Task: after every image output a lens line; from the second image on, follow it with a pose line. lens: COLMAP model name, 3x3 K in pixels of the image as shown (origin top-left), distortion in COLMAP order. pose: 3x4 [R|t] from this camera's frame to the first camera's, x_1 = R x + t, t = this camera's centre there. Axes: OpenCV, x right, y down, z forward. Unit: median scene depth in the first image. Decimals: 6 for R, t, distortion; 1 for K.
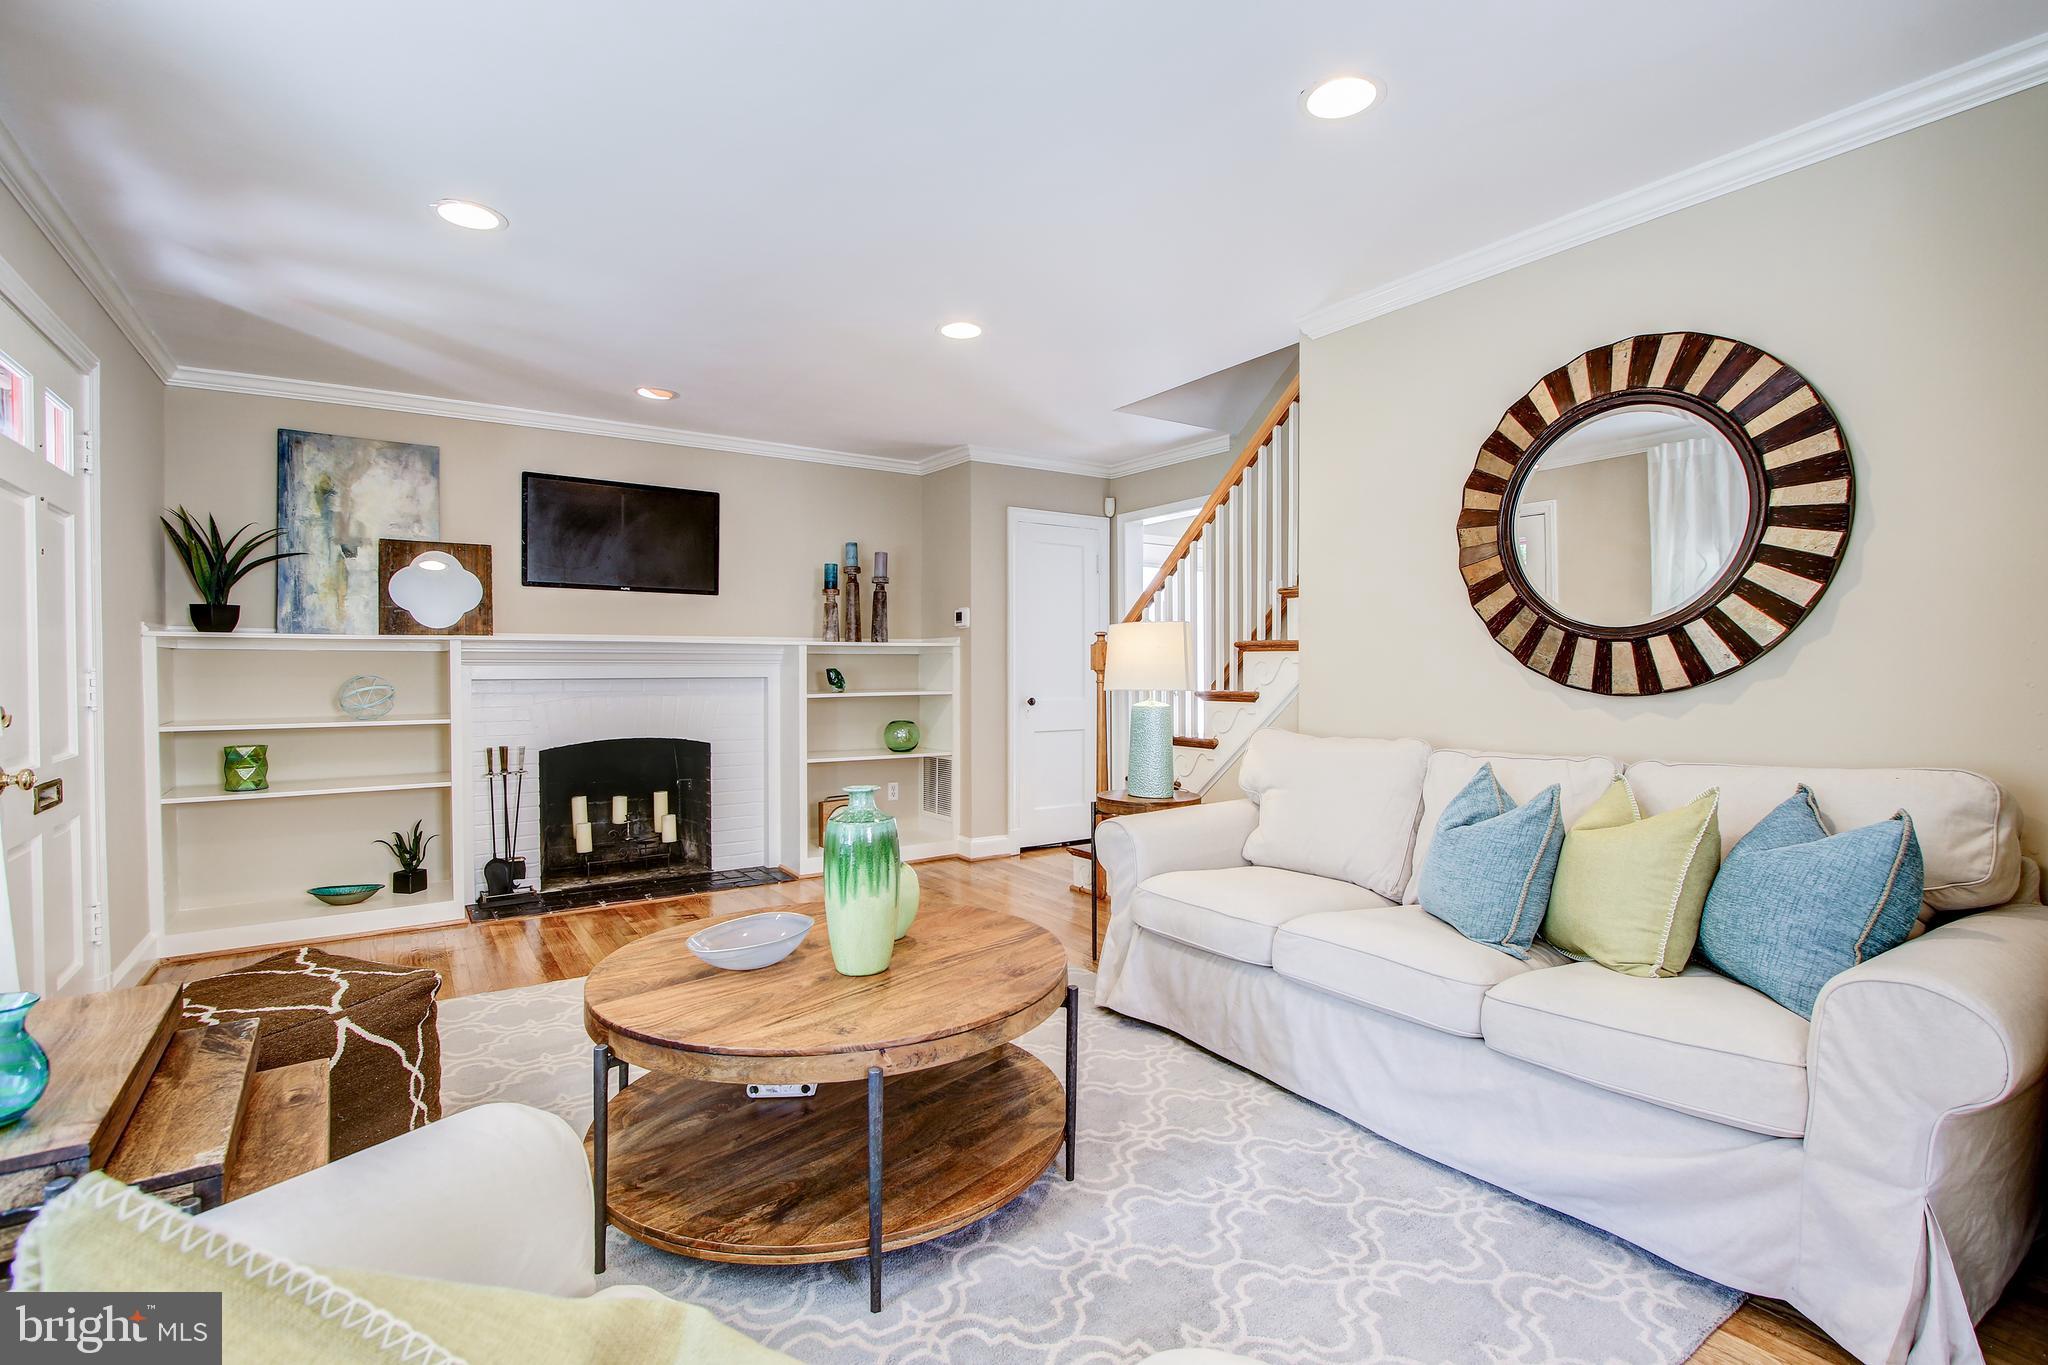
lens RADIAL K [[932.5, 0, 1026.1], [0, 932.5, 675.6], [0, 0, 1]] dist [-0.014223, -0.000459]
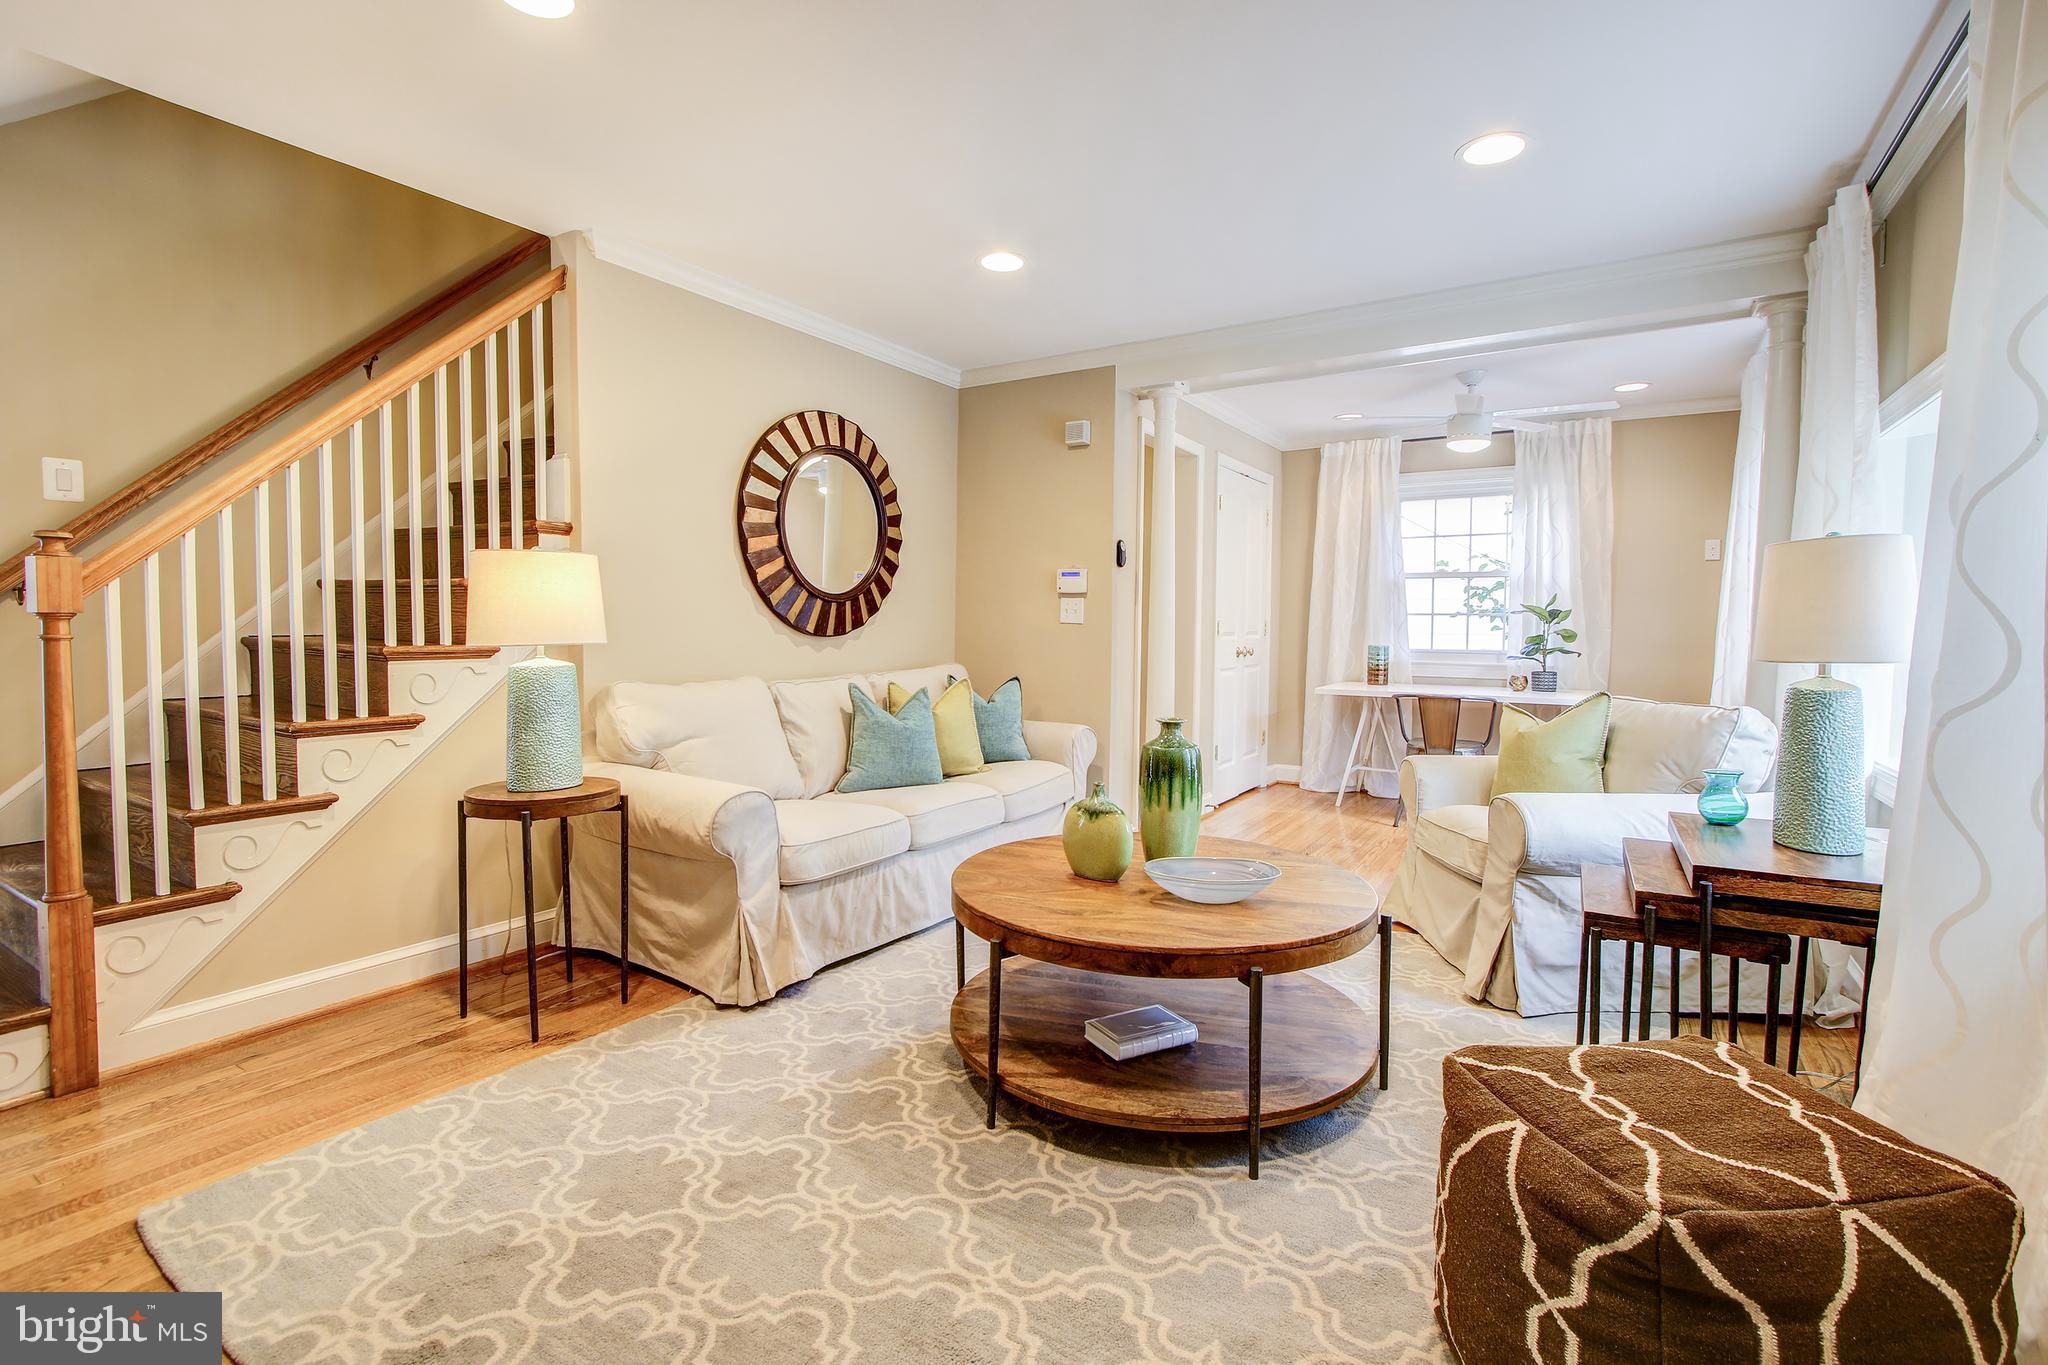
lens RADIAL K [[932.5, 0, 1031.5], [0, 932.5, 673.1], [0, 0, 1]] dist [-0.014223, -0.000459]
pose [[-0.406638, -0.052523, 0.912078, -1.008616], [0.003926, 0.998236, 0.059235, -0.009365], [-0.913581, 0.027668, -0.405714, 1.395282]]
